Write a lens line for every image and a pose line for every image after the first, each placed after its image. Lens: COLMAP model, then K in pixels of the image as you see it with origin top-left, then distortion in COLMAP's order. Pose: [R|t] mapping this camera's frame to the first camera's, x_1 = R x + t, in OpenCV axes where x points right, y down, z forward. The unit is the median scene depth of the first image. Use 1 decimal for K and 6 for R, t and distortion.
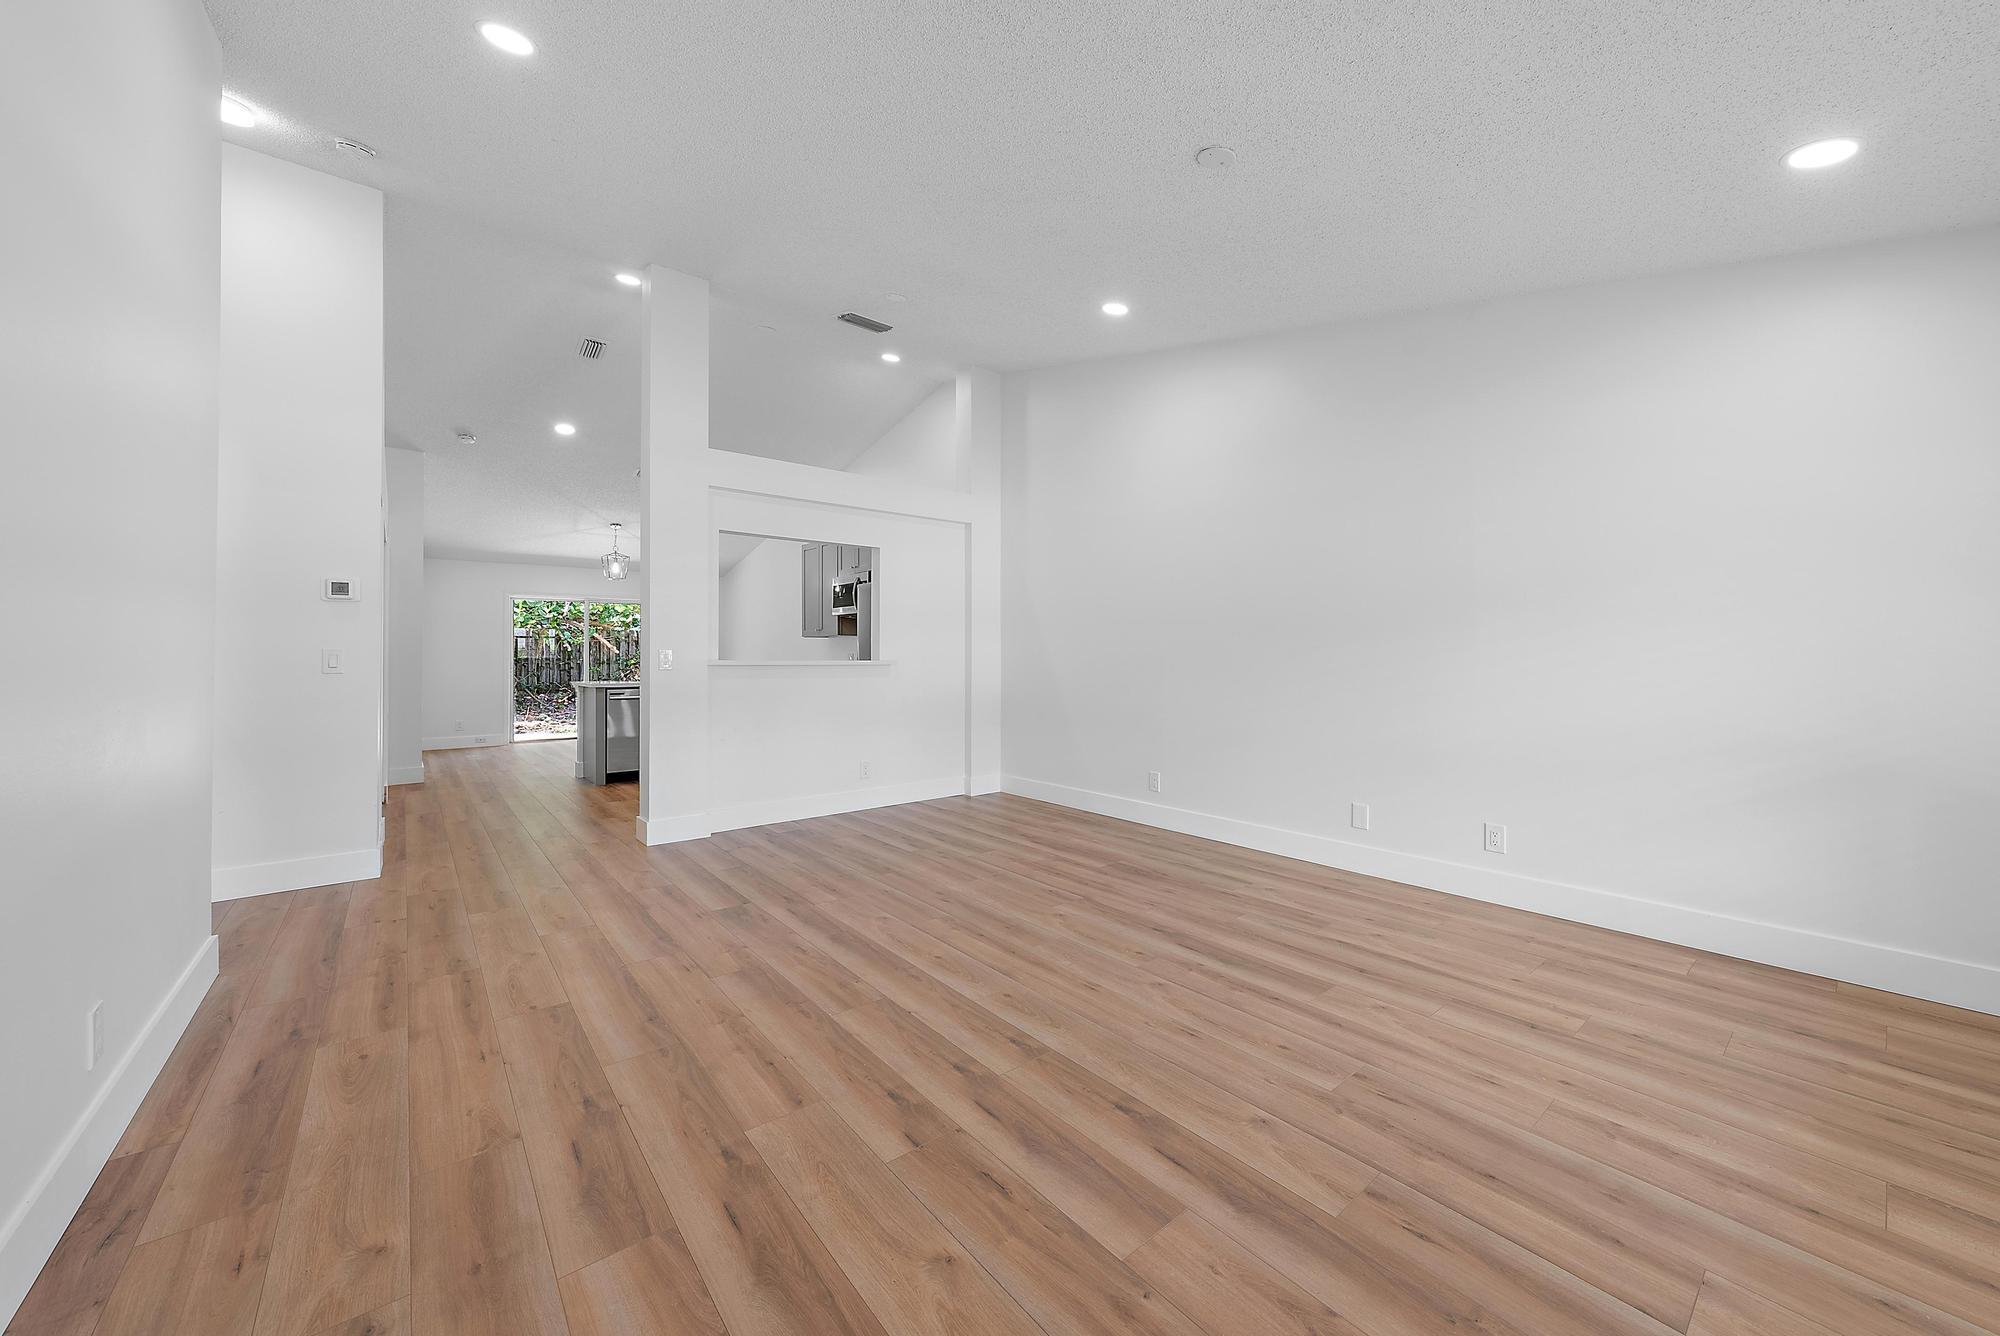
lens RADIAL K [[716.9, 0, 999.0], [0, 716.9, 671.1], [0, 0, 1]] dist [-0.000331, 0.000283]
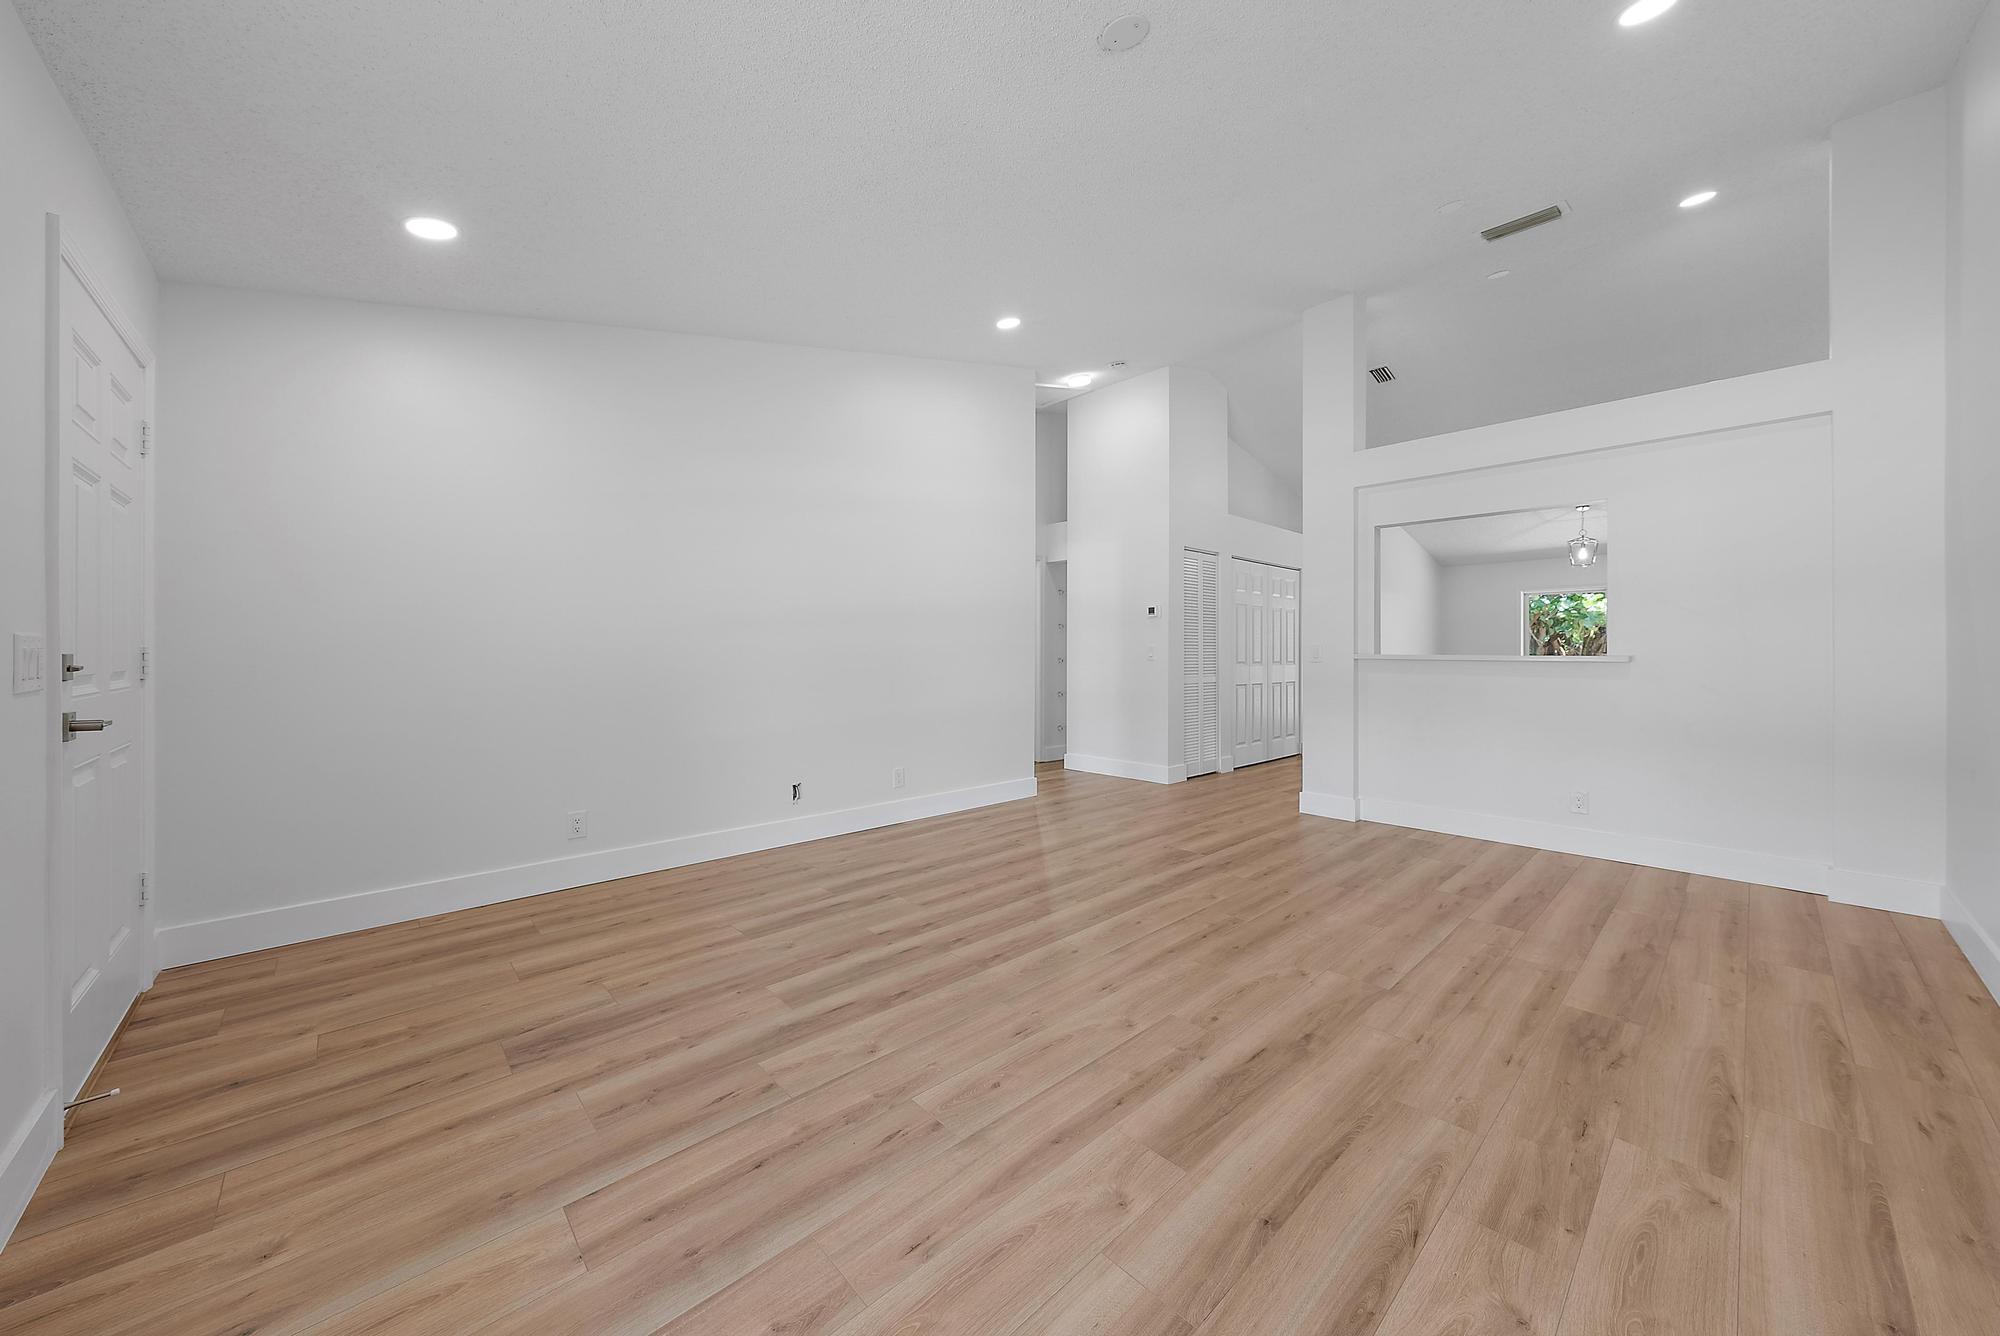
lens RADIAL K [[716.9, 0, 1001.5], [0, 716.9, 657.0], [0, 0, 1]] dist [-0.000331, 0.000283]
pose [[0.065834, 0.009051, -0.997790, 1.111933], [-0.021632, 0.999737, 0.007642, 0.001580], [0.997596, 0.021082, 0.066012, 0.831448]]
